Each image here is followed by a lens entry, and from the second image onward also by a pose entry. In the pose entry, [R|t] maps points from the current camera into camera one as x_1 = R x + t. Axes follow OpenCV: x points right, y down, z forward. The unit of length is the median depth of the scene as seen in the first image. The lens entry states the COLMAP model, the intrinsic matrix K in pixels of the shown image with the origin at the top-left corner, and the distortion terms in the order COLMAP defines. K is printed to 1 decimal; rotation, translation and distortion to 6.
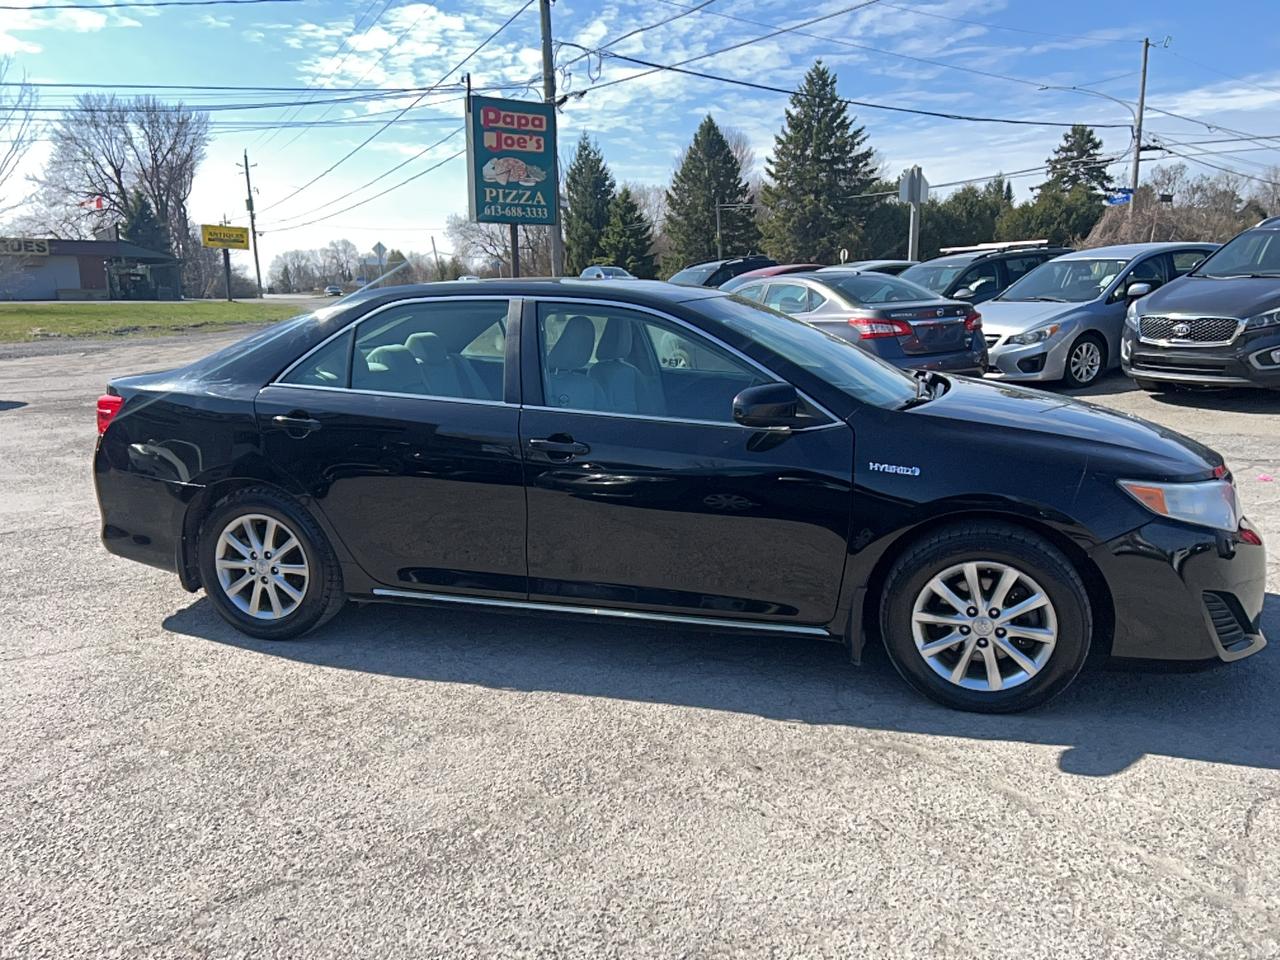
lens RADIAL K [[951.3, 0, 644.8], [0, 951.3, 479.3], [0, 0, 1]] dist [0.064454, -0.064749]
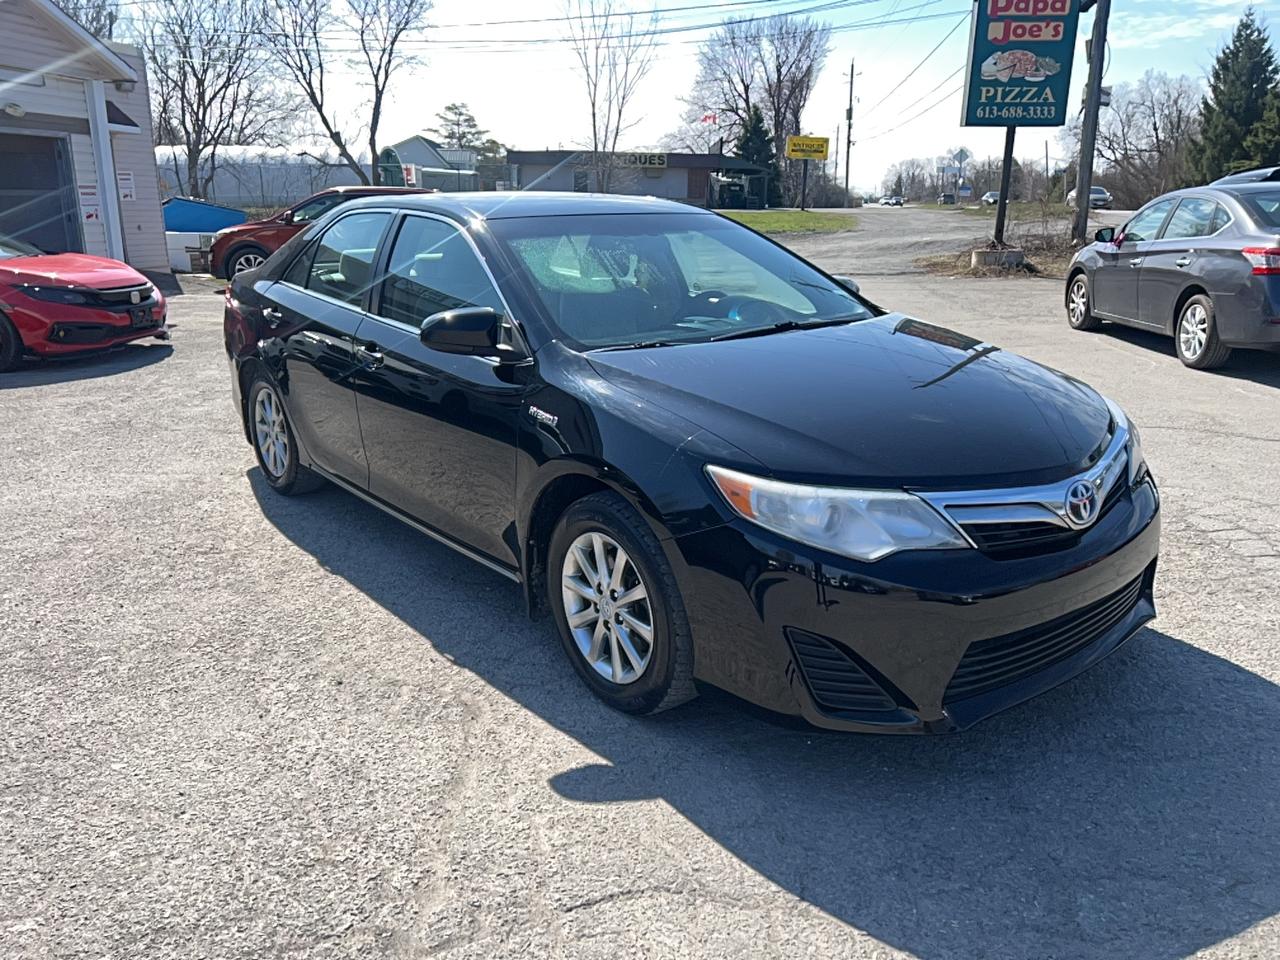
lens RADIAL K [[951.3, 0, 644.8], [0, 951.3, 479.3], [0, 0, 1]] dist [0.064454, -0.064749]
pose [[0.827002, 0.170468, -0.535732, 0.119558], [-0.122464, 0.984662, 0.124270, -0.010771], [0.548699, -0.037163, 0.835194, 0.043117]]
